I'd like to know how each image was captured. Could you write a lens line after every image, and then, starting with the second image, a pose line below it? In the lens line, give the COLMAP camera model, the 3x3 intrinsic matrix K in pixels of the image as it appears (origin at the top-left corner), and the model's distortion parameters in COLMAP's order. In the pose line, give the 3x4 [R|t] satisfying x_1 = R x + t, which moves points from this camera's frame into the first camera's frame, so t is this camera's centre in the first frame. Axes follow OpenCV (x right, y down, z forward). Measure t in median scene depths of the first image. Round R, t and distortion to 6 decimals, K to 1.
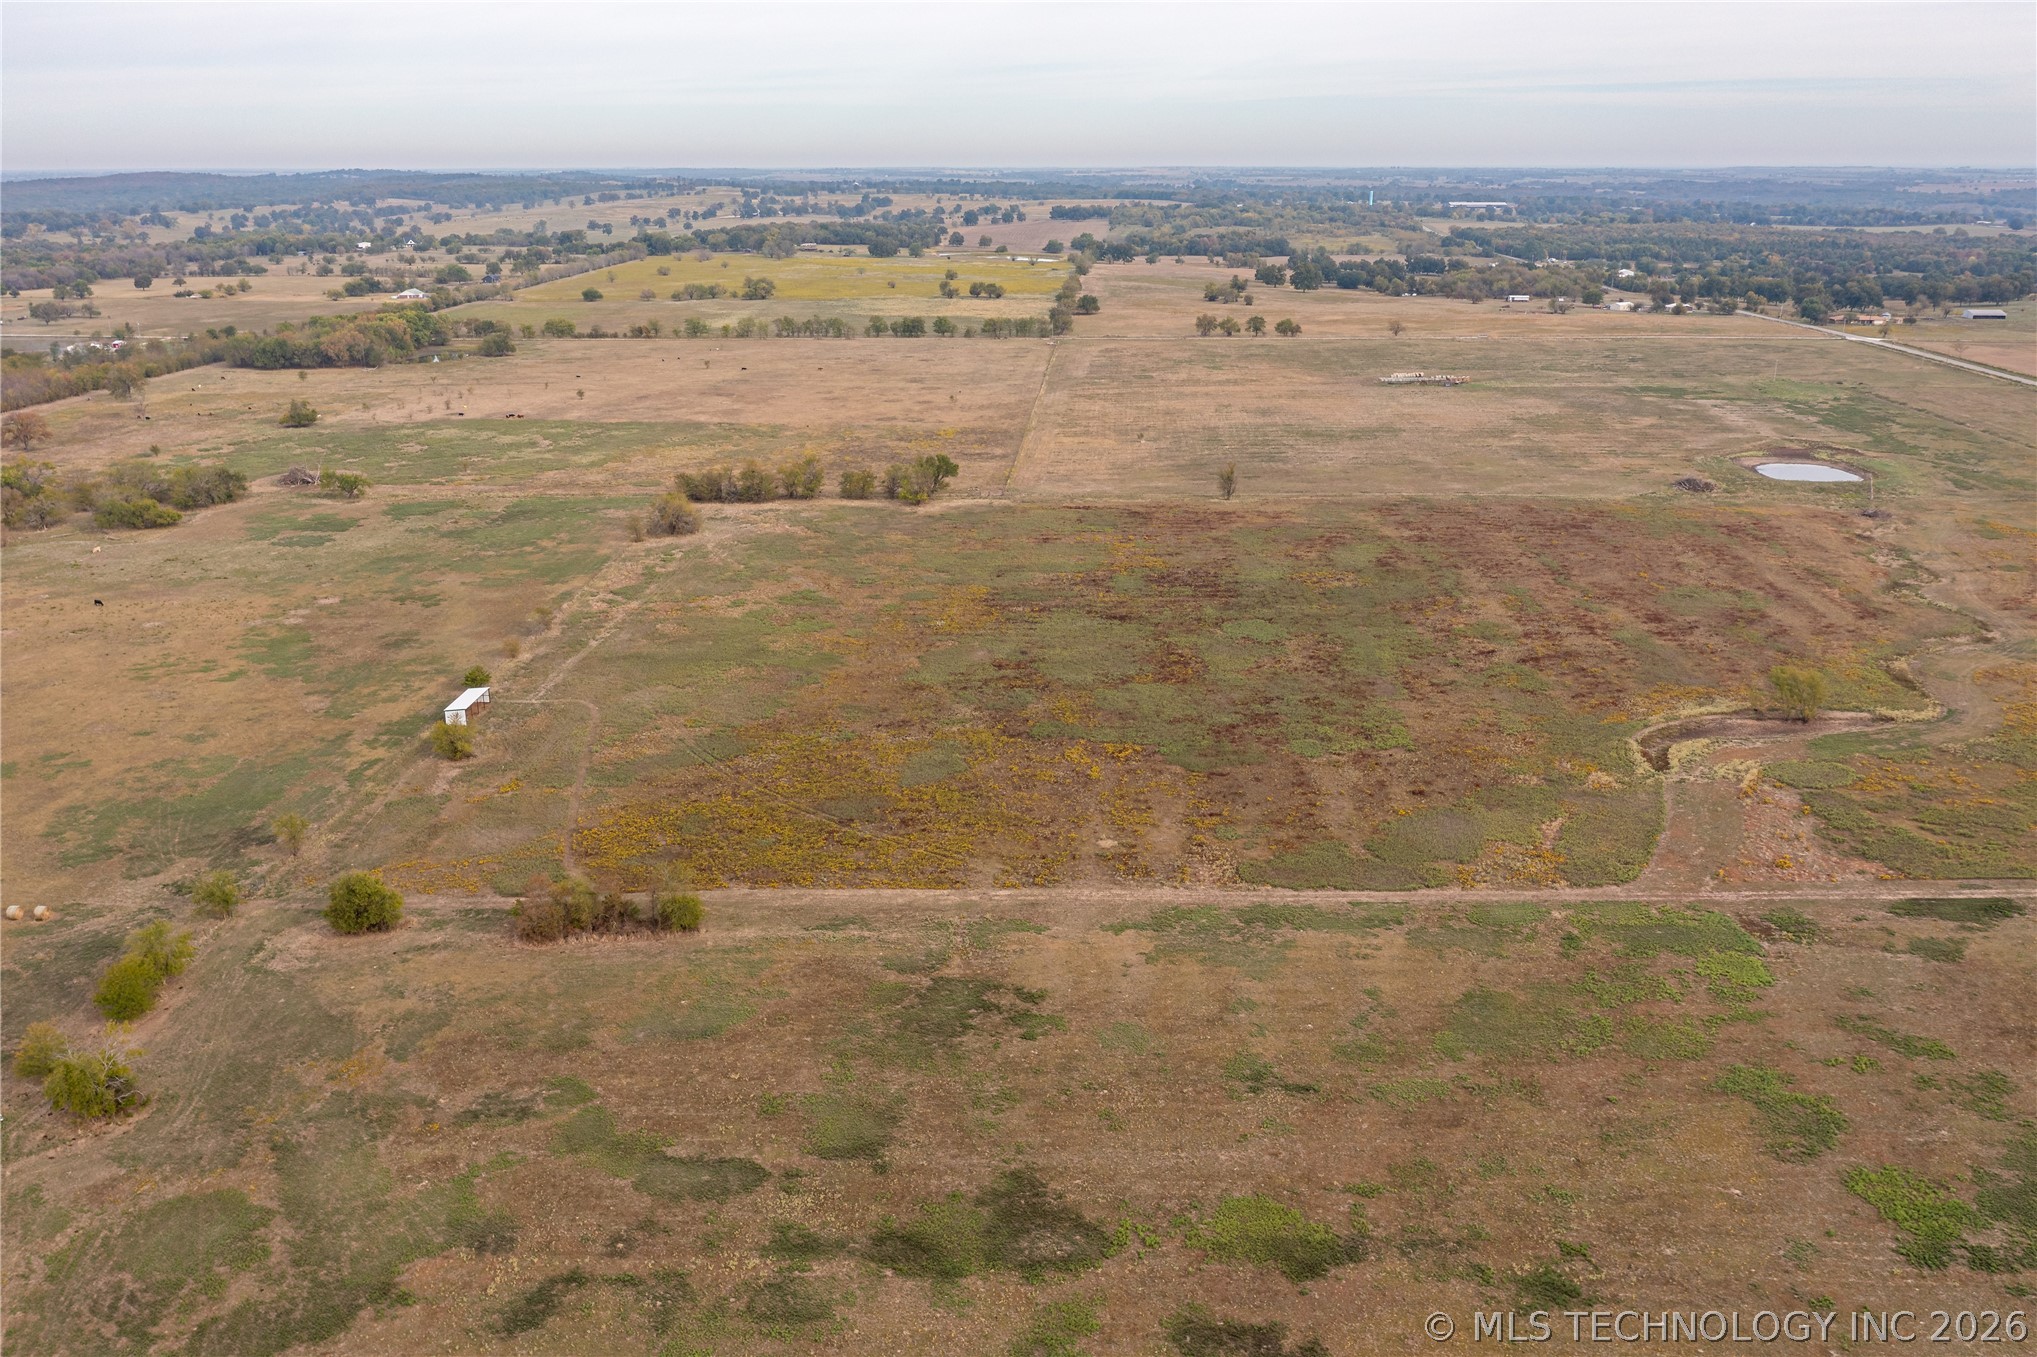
lens RADIAL K [[1642.5, 0, 1017.9], [0, 1642.5, 673.7], [0, 0, 1]] dist [-0.007011, 0.001096]
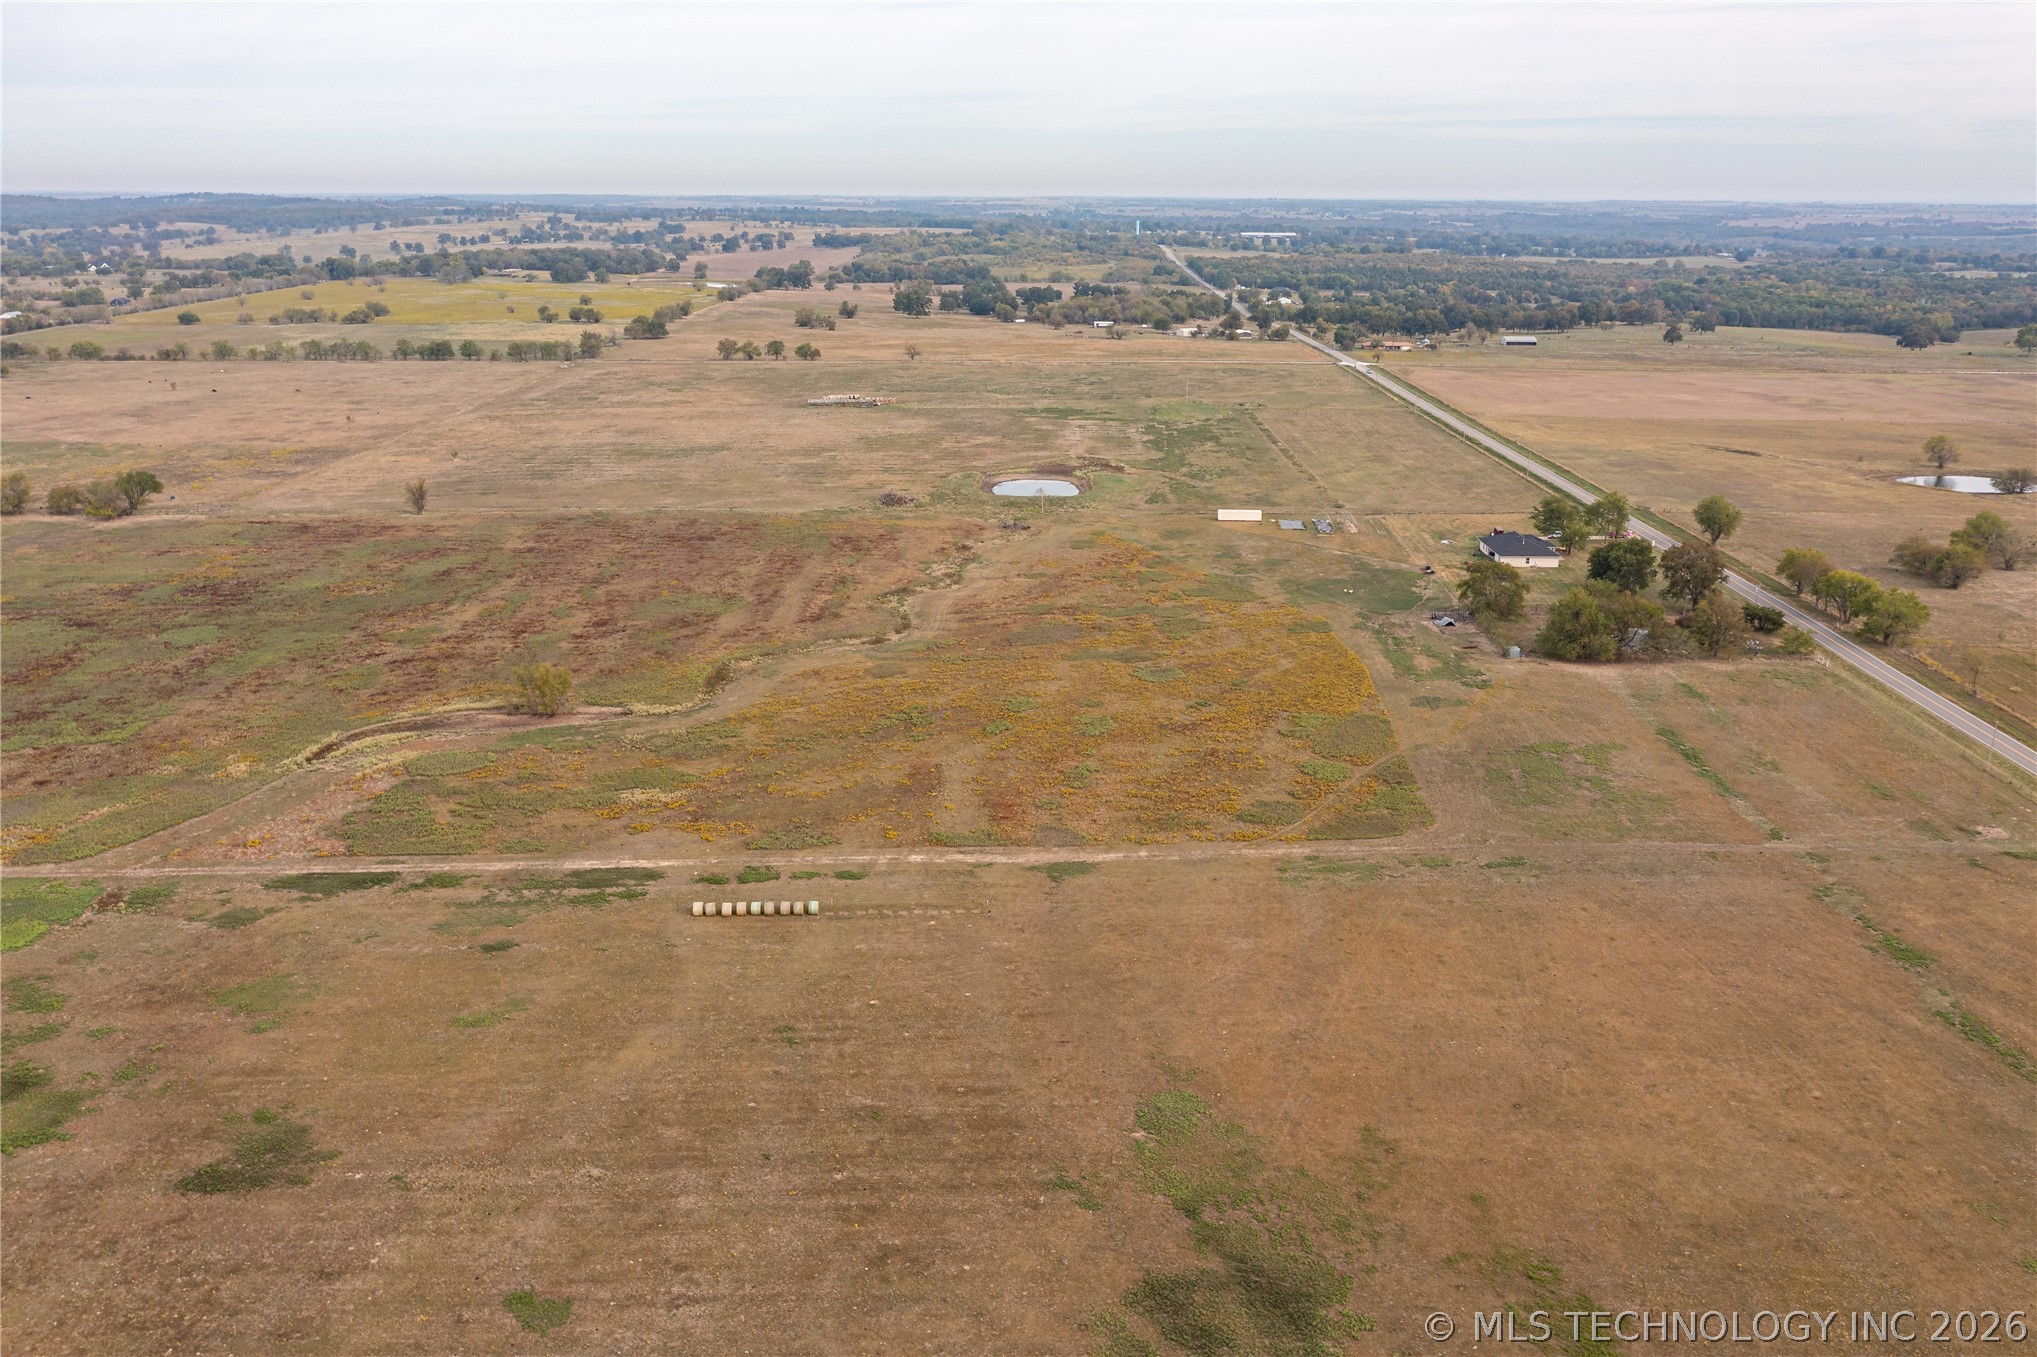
lens RADIAL K [[1642.5, 0, 1018.7], [0, 1642.5, 682.7], [0, 0, 1]] dist [-0.007011, 0.001096]
pose [[0.998759, -0.006700, 0.049361, 0.195360], [0.007258, 0.999912, -0.011135, 0.005815], [-0.049282, 0.011479, 0.998719, -0.018911]]
